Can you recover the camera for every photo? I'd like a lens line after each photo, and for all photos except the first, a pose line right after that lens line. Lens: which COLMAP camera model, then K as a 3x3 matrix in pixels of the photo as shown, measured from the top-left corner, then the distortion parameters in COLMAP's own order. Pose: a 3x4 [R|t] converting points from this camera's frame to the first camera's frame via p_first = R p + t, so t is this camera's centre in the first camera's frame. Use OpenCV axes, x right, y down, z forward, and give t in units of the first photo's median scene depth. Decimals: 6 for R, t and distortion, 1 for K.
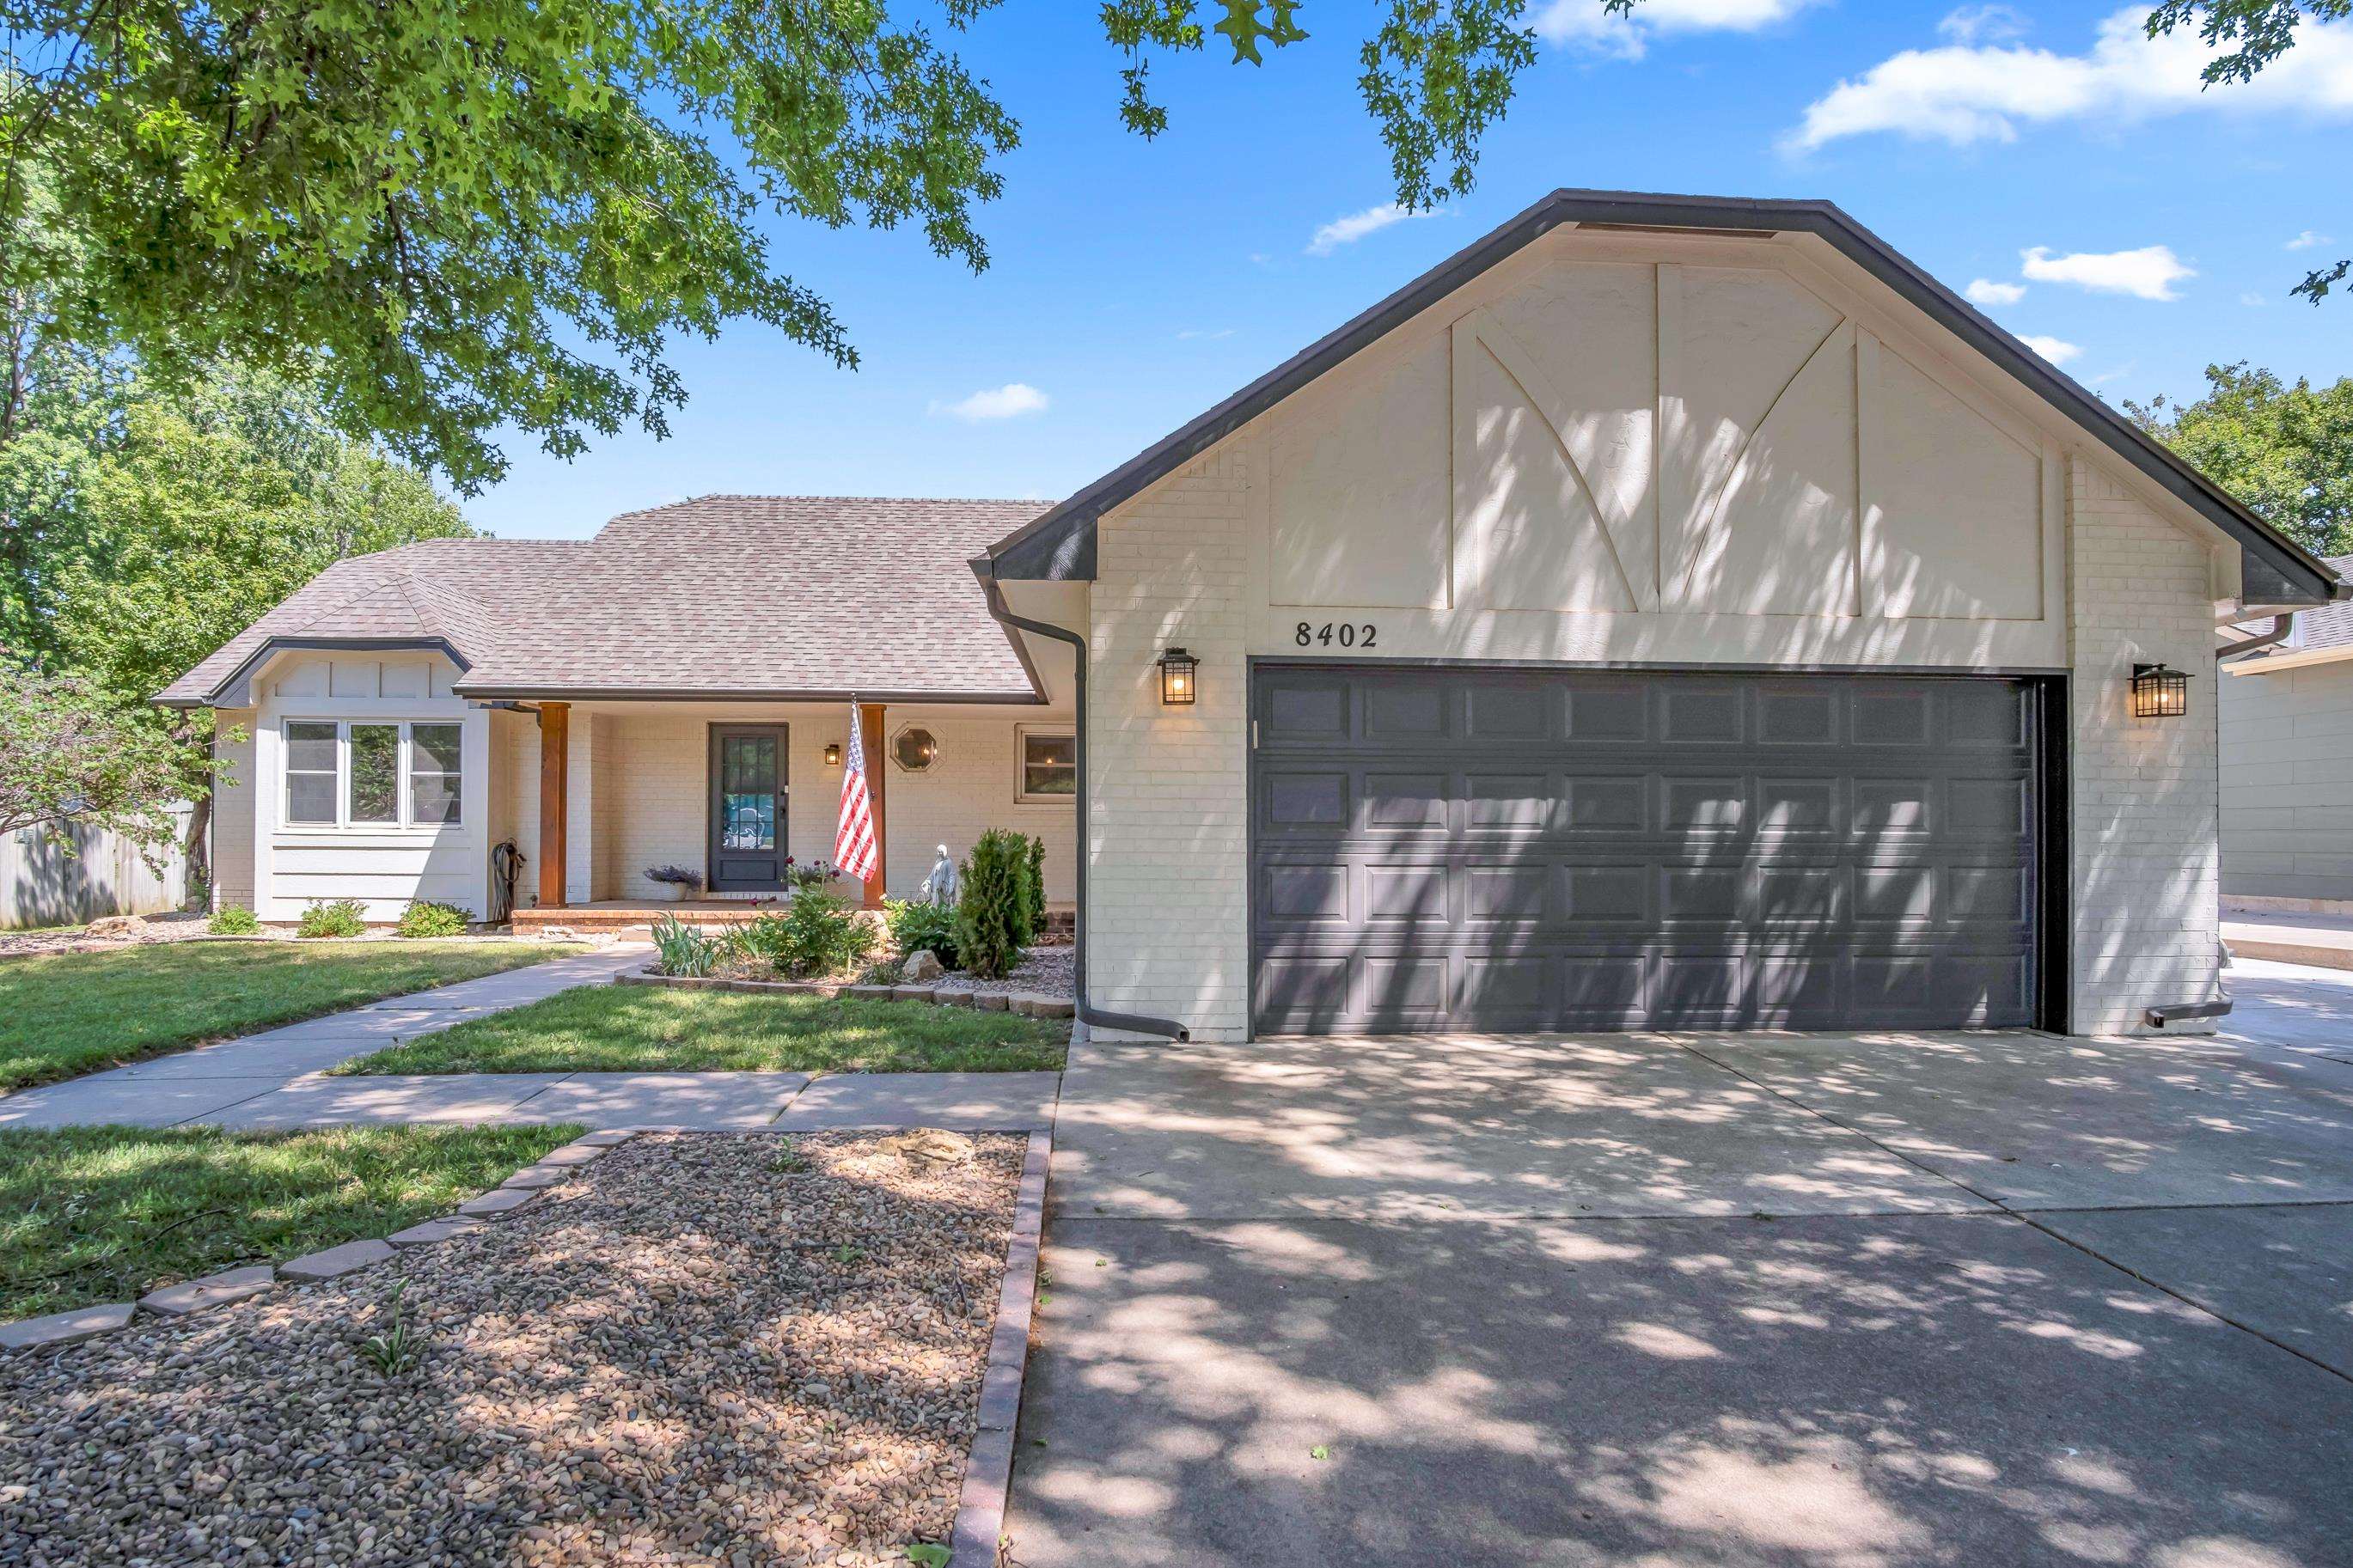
lens RADIAL K [[1245.8, 0, 1177.7], [0, 1245.8, 826.5], [0, 0, 1]] dist [0.000362, 0.000049]
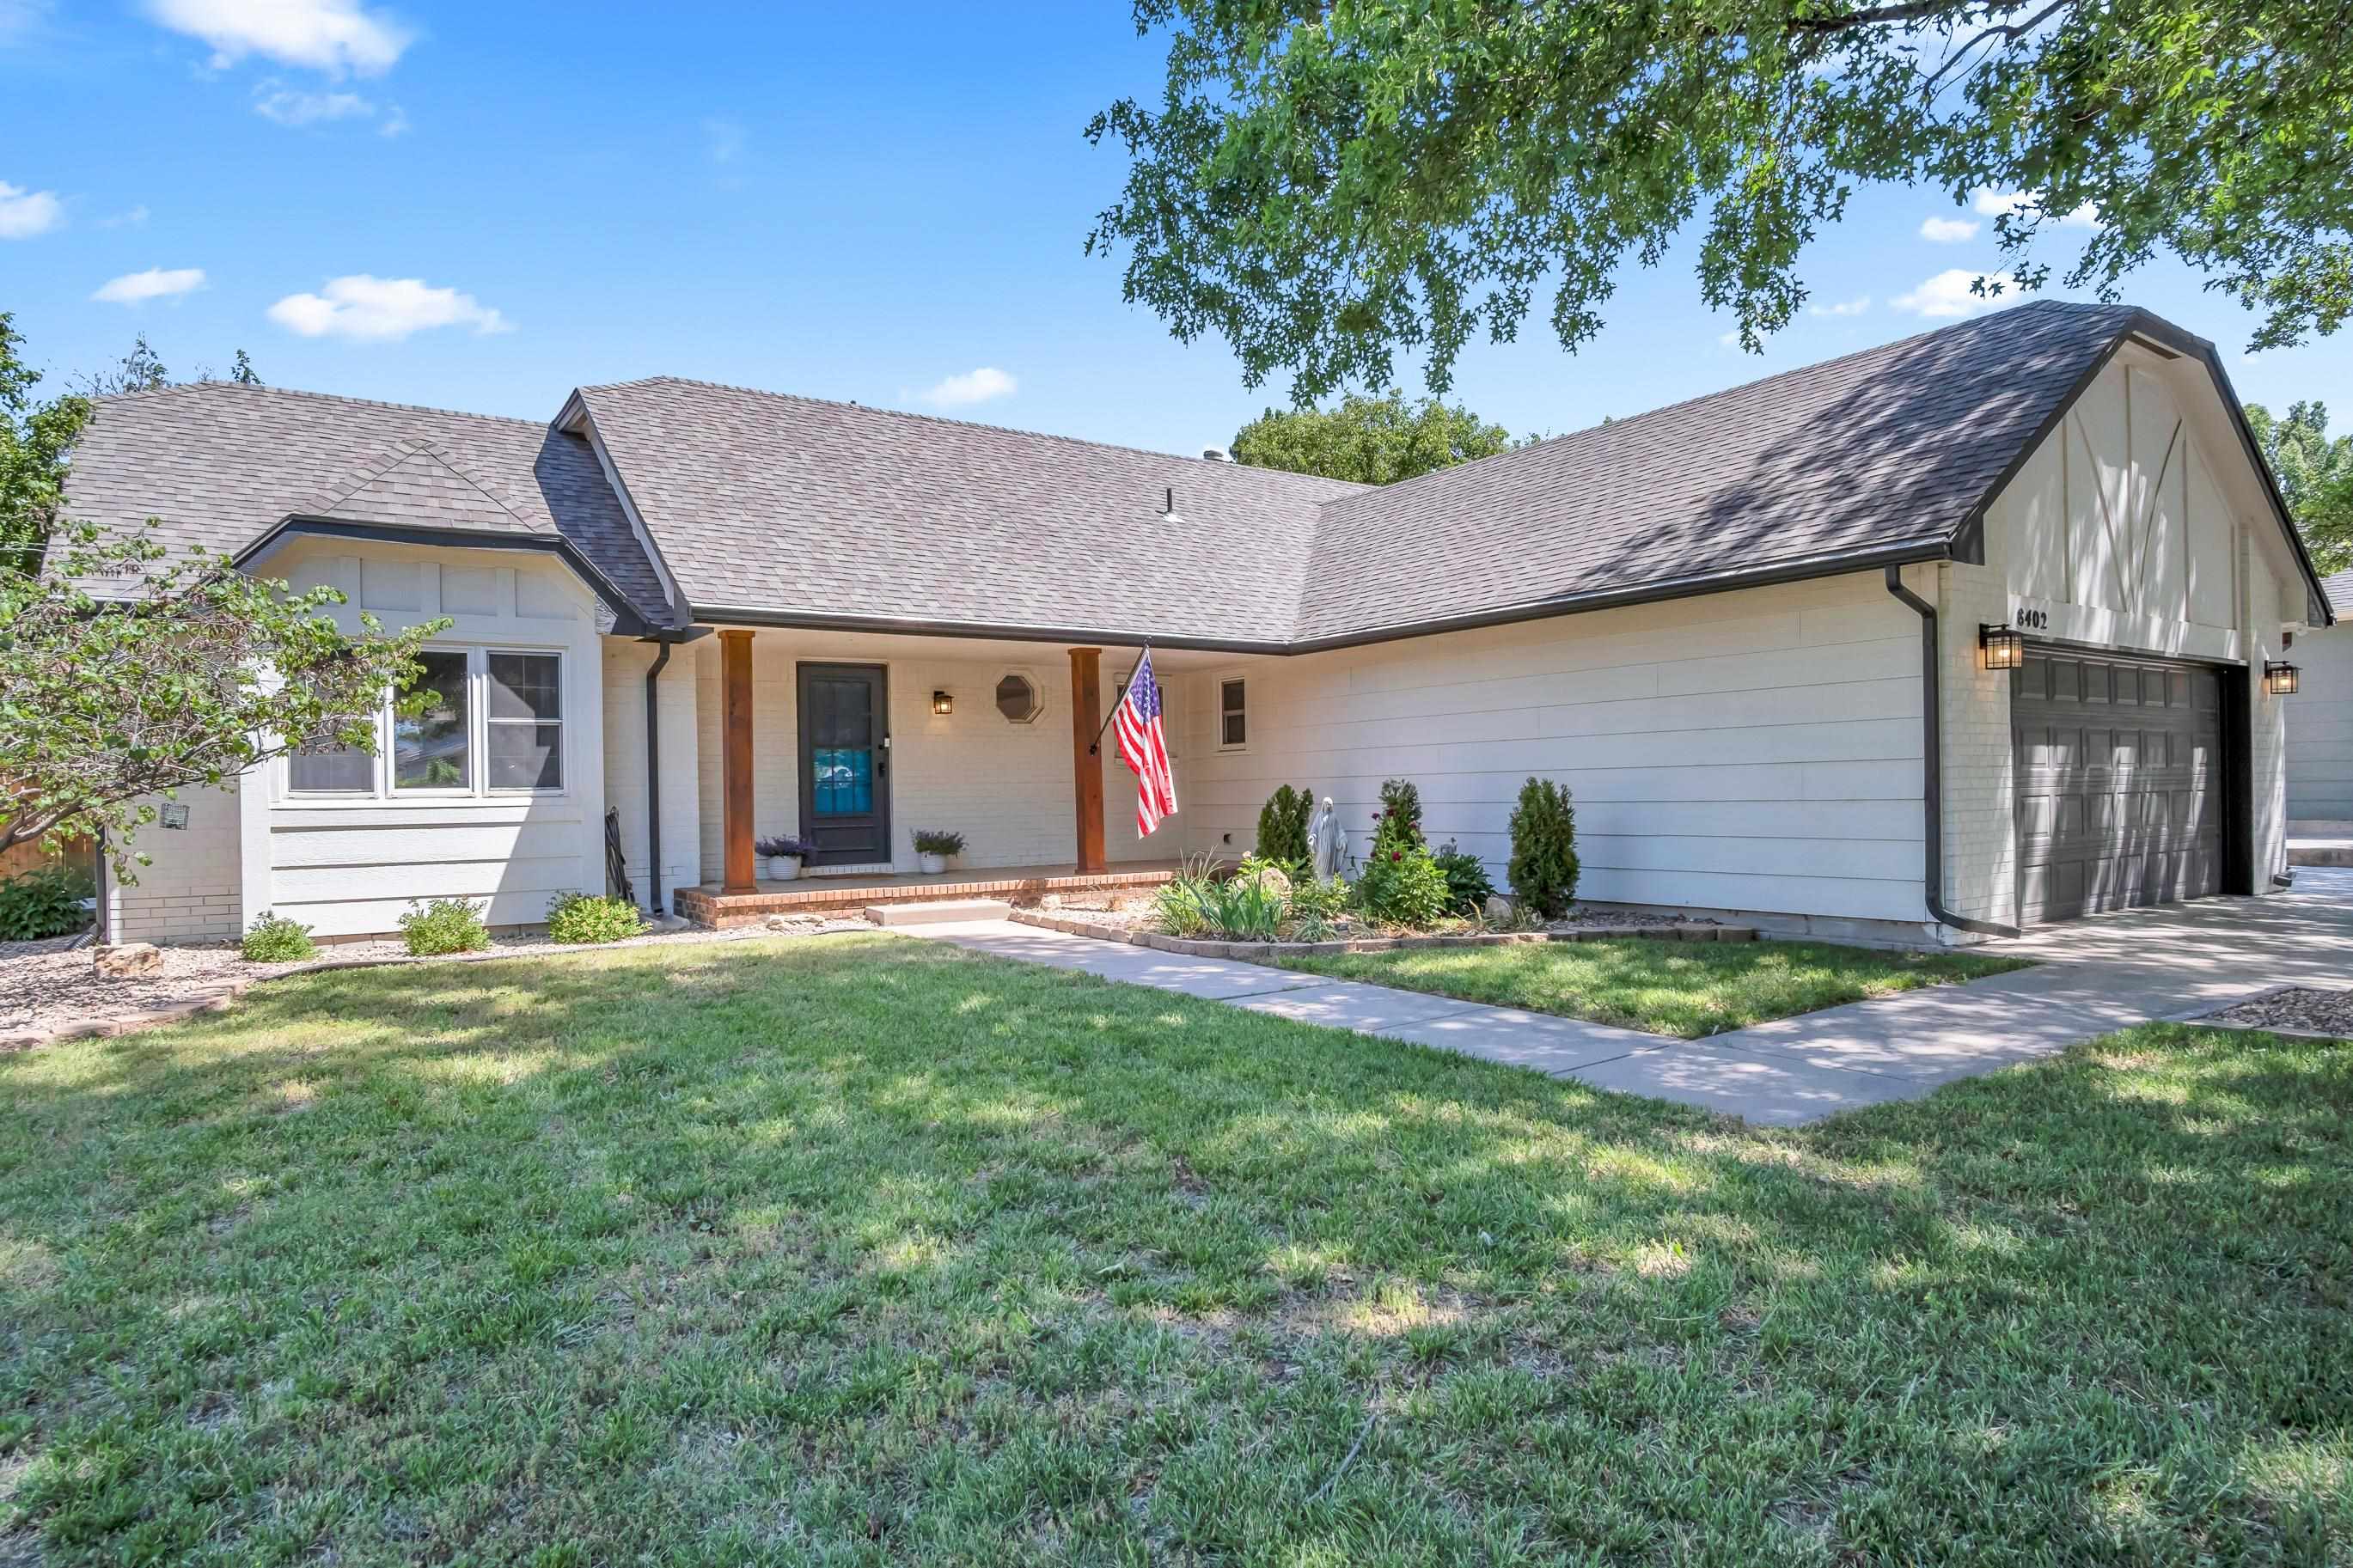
lens RADIAL K [[1248.9, 0, 1176.5], [0, 1248.9, 784.0], [0, 0, 1]] dist [-0.000435, 0.000006]
pose [[0.856413, -0.018159, 0.515972, -0.648245], [0.018056, 0.999823, 0.005218, -0.002543], [-0.515975, 0.004848, 0.856590, 0.175148]]
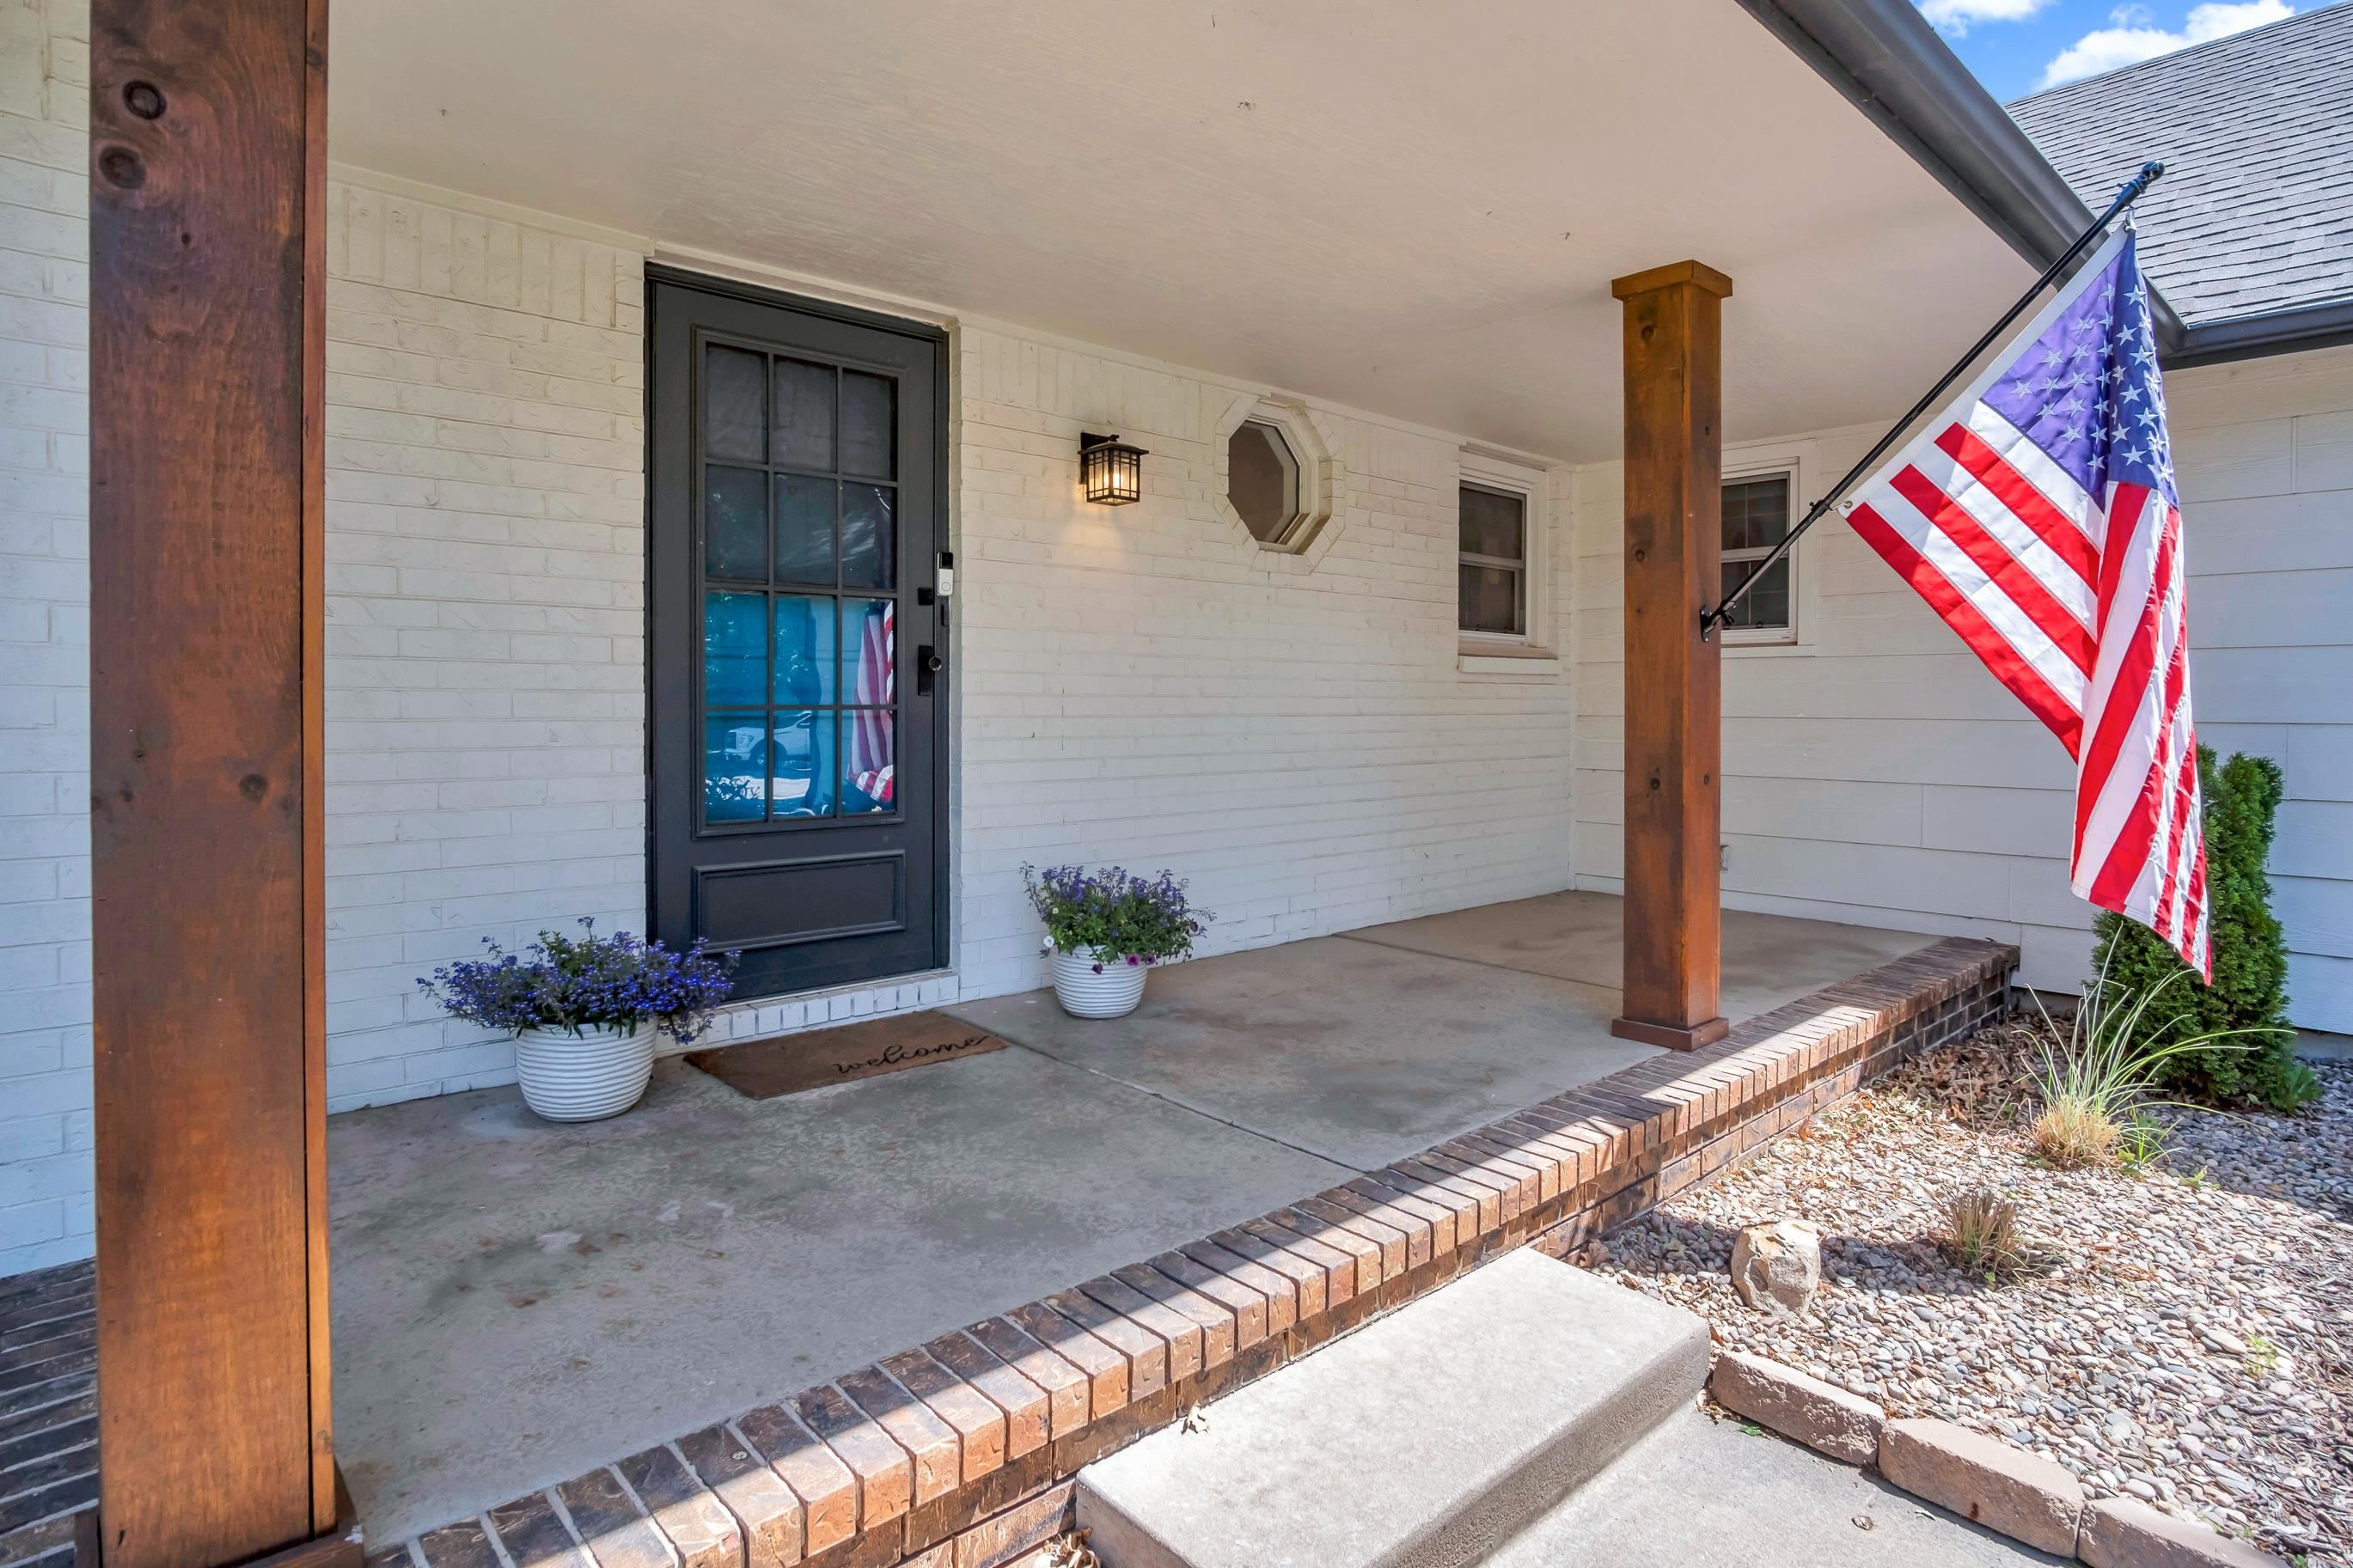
lens RADIAL K [[1236.1, 0, 1183.3], [0, 1236.1, 702.8], [0, 0, 1]] dist [0.000715, 0.000054]
pose [[0.776608, -0.002893, 0.629978, -0.486949], [-0.005188, 0.999926, 0.010988, -0.008141], [-0.629963, -0.011802, 0.776536, 0.835498]]
